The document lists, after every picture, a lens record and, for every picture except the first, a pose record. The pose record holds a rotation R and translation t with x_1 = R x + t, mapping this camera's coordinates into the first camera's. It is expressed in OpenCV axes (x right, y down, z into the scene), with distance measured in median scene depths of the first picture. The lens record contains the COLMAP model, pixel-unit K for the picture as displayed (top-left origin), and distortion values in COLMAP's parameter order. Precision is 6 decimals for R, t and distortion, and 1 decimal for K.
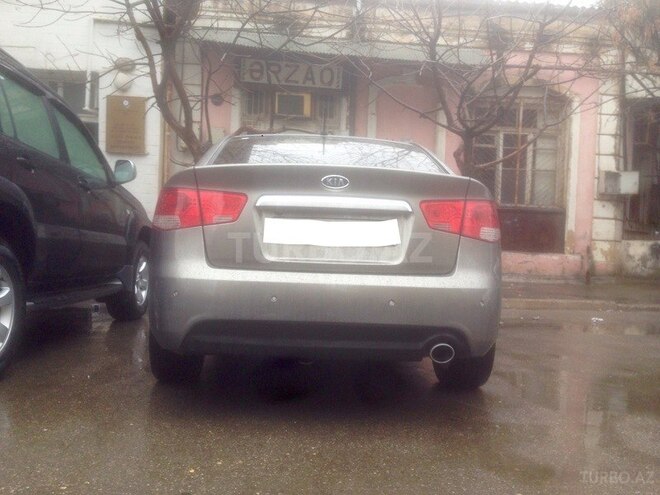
lens RADIAL K [[619.5, 0, 330.0], [0, 619.5, 247.5], [0, 0, 1]] dist [0.031150, -0.014144]
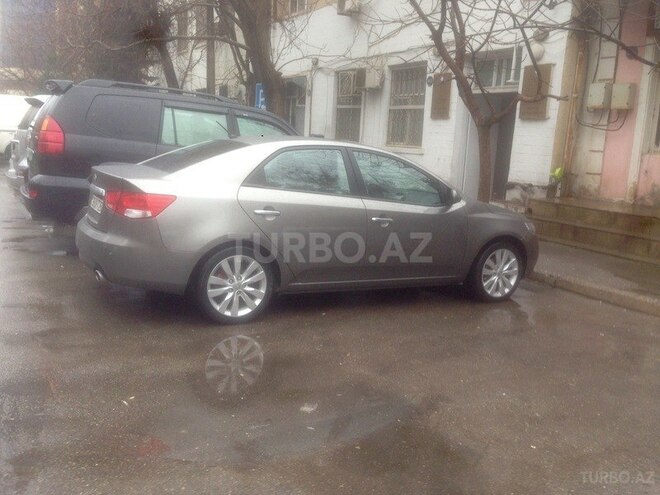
lens RADIAL K [[619.5, 0, 330.0], [0, 619.5, 247.5], [0, 0, 1]] dist [0.031150, -0.014144]
pose [[0.420567, 0.141880, -0.896099, 0.532775], [-0.058025, 0.989881, 0.129496, -0.047410], [0.905404, -0.002465, 0.424544, 0.215346]]
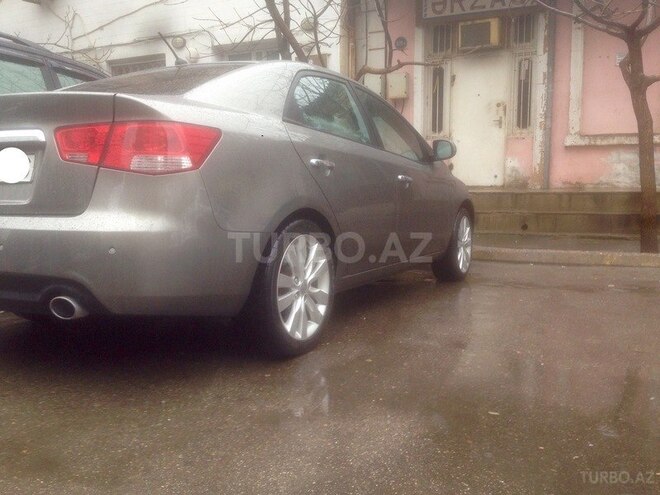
lens RADIAL K [[619.5, 0, 330.0], [0, 619.5, 247.5], [0, 0, 1]] dist [0.031150, -0.014144]
pose [[0.853924, 0.006629, -0.520356, 0.239790], [0.030745, 0.997530, 0.063161, 0.011799], [0.519489, -0.069933, 0.851611, 0.120566]]
